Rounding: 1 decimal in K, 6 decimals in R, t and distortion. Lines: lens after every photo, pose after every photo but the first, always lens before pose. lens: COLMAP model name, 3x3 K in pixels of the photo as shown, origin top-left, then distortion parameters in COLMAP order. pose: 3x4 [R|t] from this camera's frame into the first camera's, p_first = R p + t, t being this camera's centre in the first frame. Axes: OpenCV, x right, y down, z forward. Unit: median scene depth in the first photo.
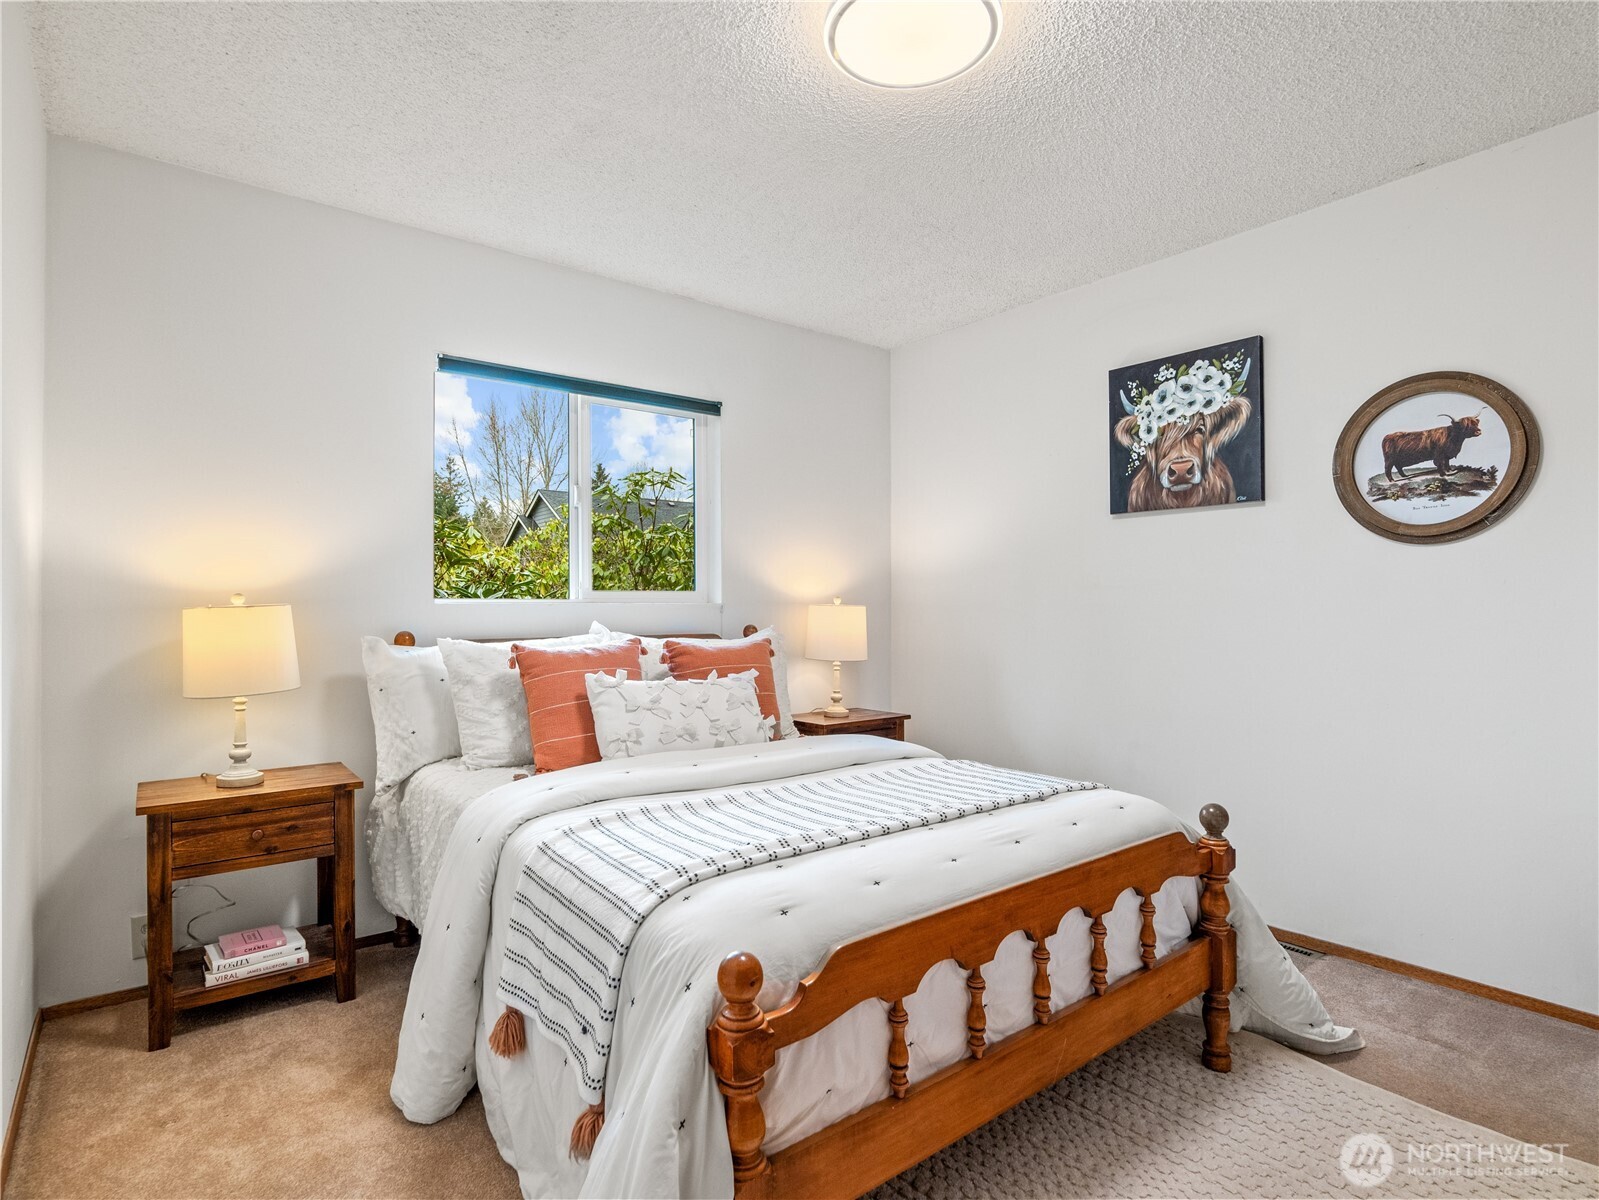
lens RADIAL K [[856.0, 0, 793.8], [0, 856.0, 596.8], [0, 0, 1]] dist [-0.002326, 0.000022]
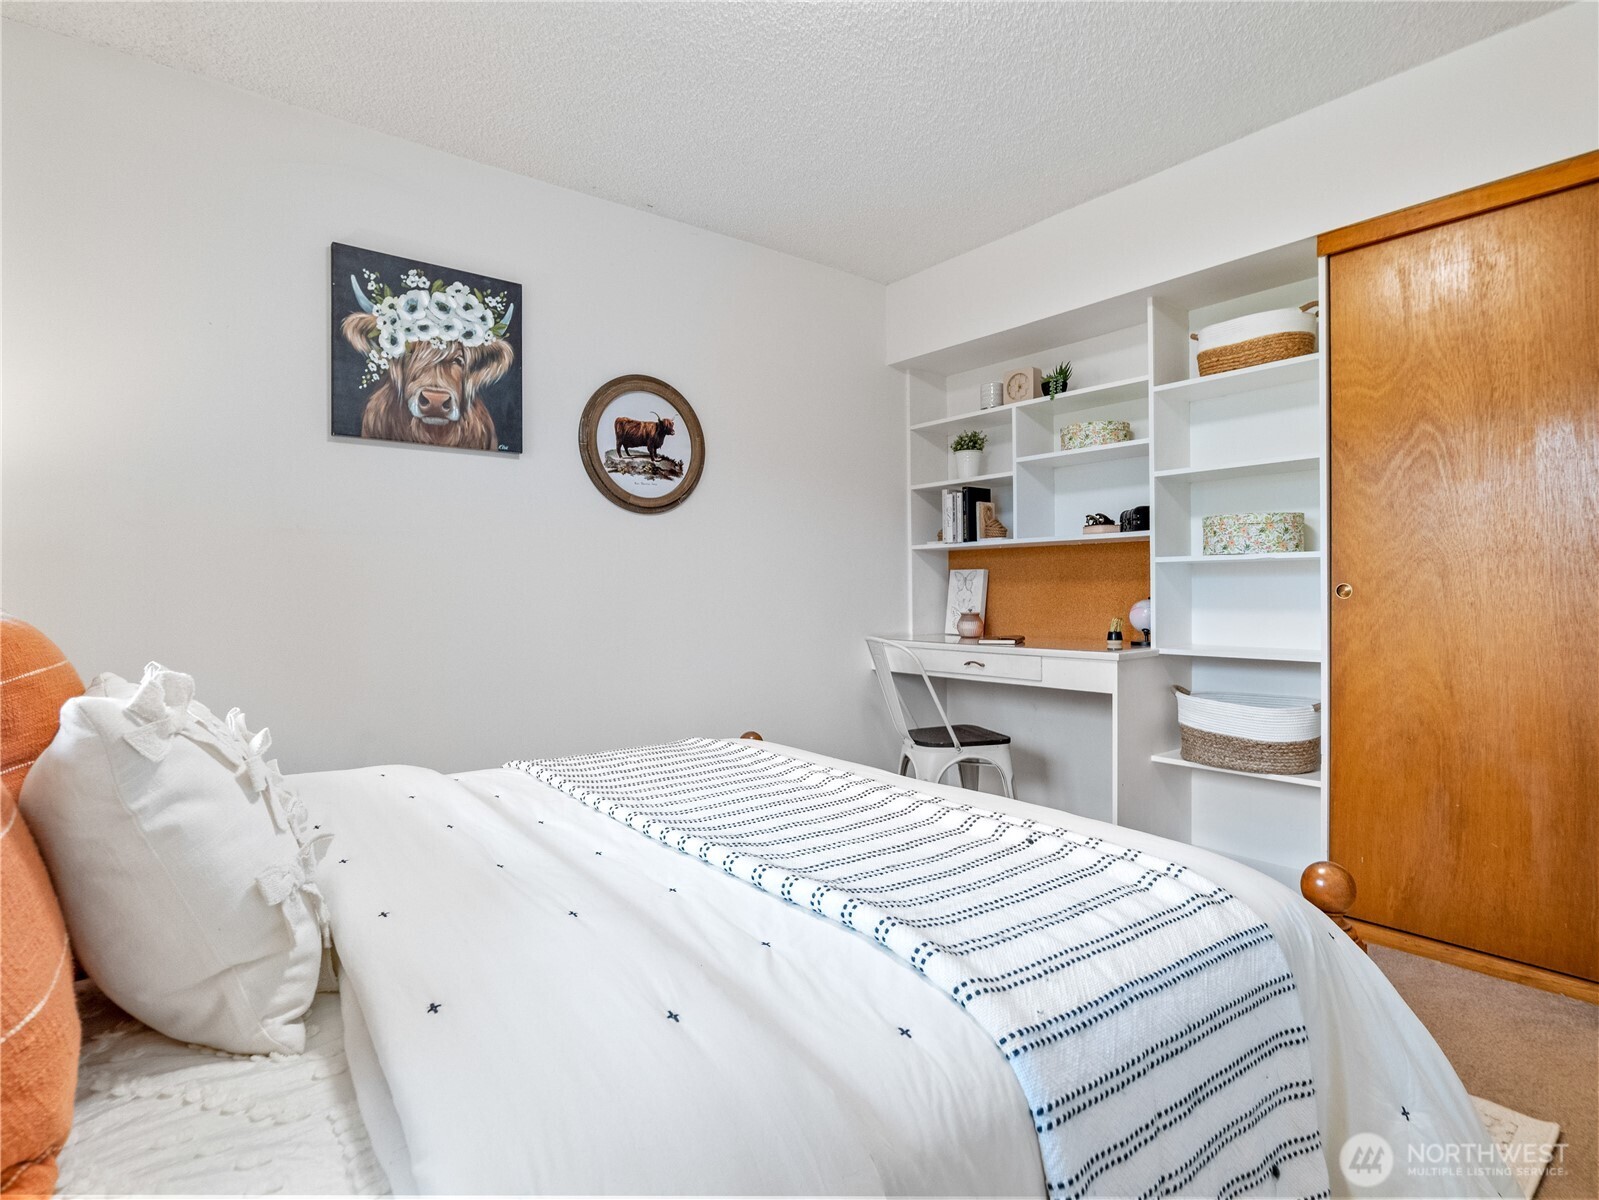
lens RADIAL K [[856.0, 0, 793.8], [0, 856.0, 596.8], [0, 0, 1]] dist [-0.002326, 0.000022]
pose [[-0.004390, 0.000950, 0.999990, -0.416167], [-0.003570, 0.999993, -0.000966, 0.049194], [-0.999984, -0.003574, -0.004386, 0.660088]]
